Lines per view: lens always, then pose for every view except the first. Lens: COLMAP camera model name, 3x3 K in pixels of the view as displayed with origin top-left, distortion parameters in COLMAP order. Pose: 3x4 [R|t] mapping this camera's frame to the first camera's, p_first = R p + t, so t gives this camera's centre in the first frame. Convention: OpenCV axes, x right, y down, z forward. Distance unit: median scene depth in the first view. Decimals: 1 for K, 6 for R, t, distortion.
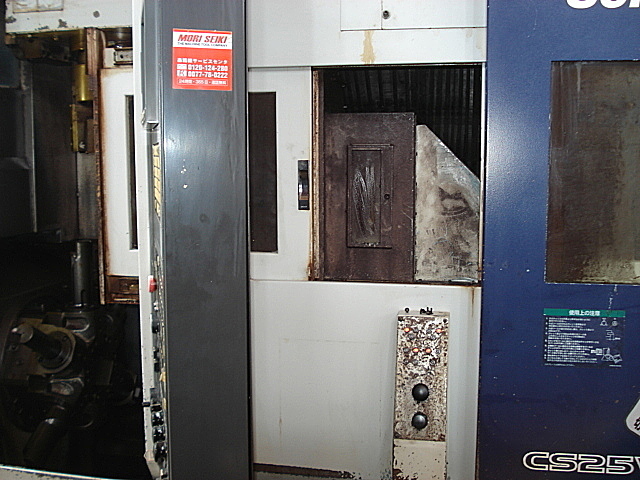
lens RADIAL K [[725.1, 0, 322.0], [0, 725.1, 241.5], [0, 0, 1]] dist [-0.090604, 0.000000]
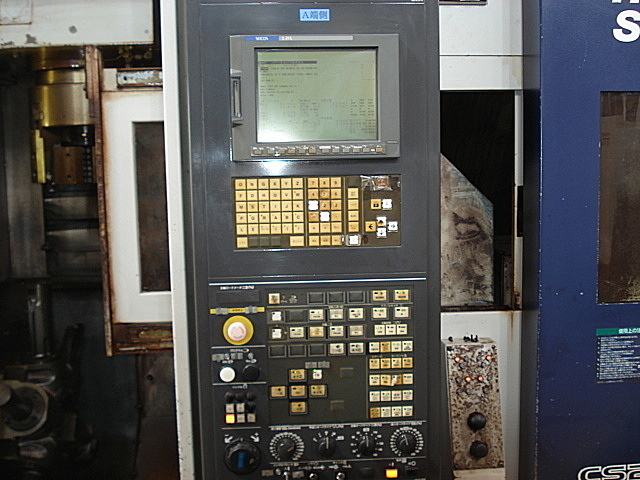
lens RADIAL K [[725.1, 0, 323.7], [0, 725.1, 245.0], [0, 0, 1]] dist [-0.090604, 0.000000]
pose [[0.970728, -0.043891, 0.236137, -0.259445], [0.046434, 0.998908, -0.005217, -0.033995], [-0.235650, 0.016029, 0.971706, 0.072881]]
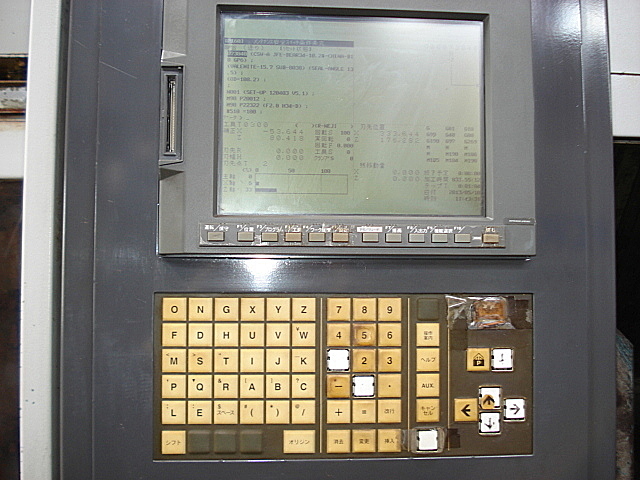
lens RADIAL K [[725.1, 0, 319.9], [0, 725.1, 239.5], [0, 0, 1]] dist [-0.090604, 0.000000]
pose [[0.969532, 0.015686, 0.244461, -0.176382], [0.025938, 0.985764, -0.166122, -0.081648], [-0.243587, 0.167401, 0.955323, 0.504239]]
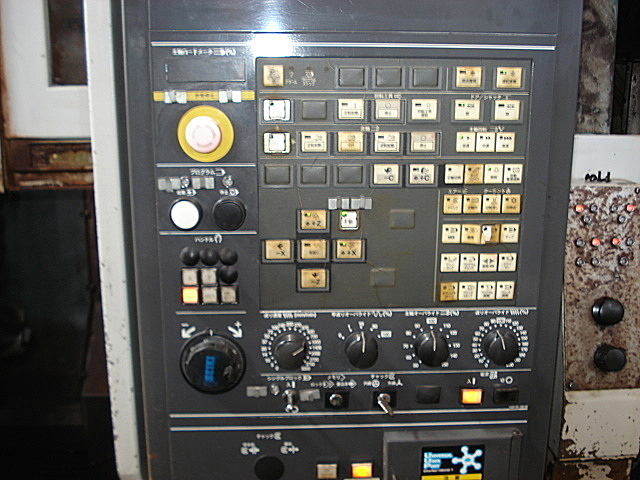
lens RADIAL K [[725.1, 0, 331.3], [0, 725.1, 238.5], [0, 0, 1]] dist [-0.090604, 0.000000]
pose [[0.969363, -0.051101, 0.240259, -0.200078], [0.020787, 0.991678, 0.127053, 0.061162], [-0.244752, -0.118166, 0.962358, 0.436521]]
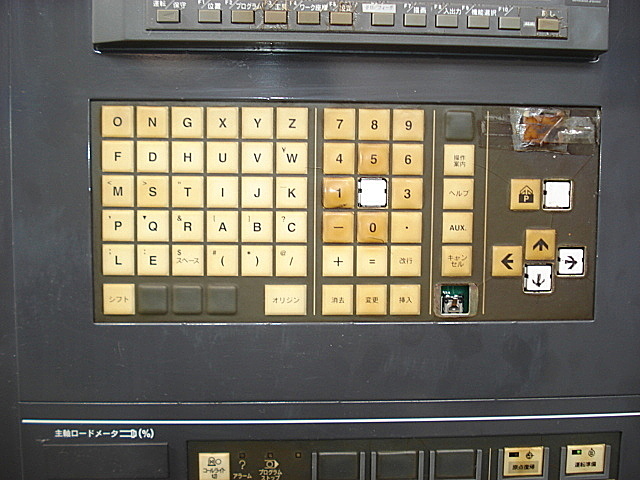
lens RADIAL K [[725.1, 0, 321.4], [0, 725.1, 239.0], [0, 0, 1]] dist [-0.090604, 0.000000]
pose [[0.973148, -0.009835, 0.229969, -0.147544], [0.020417, 0.998837, -0.043678, -0.053924], [-0.229272, 0.047200, 0.972217, 0.593746]]
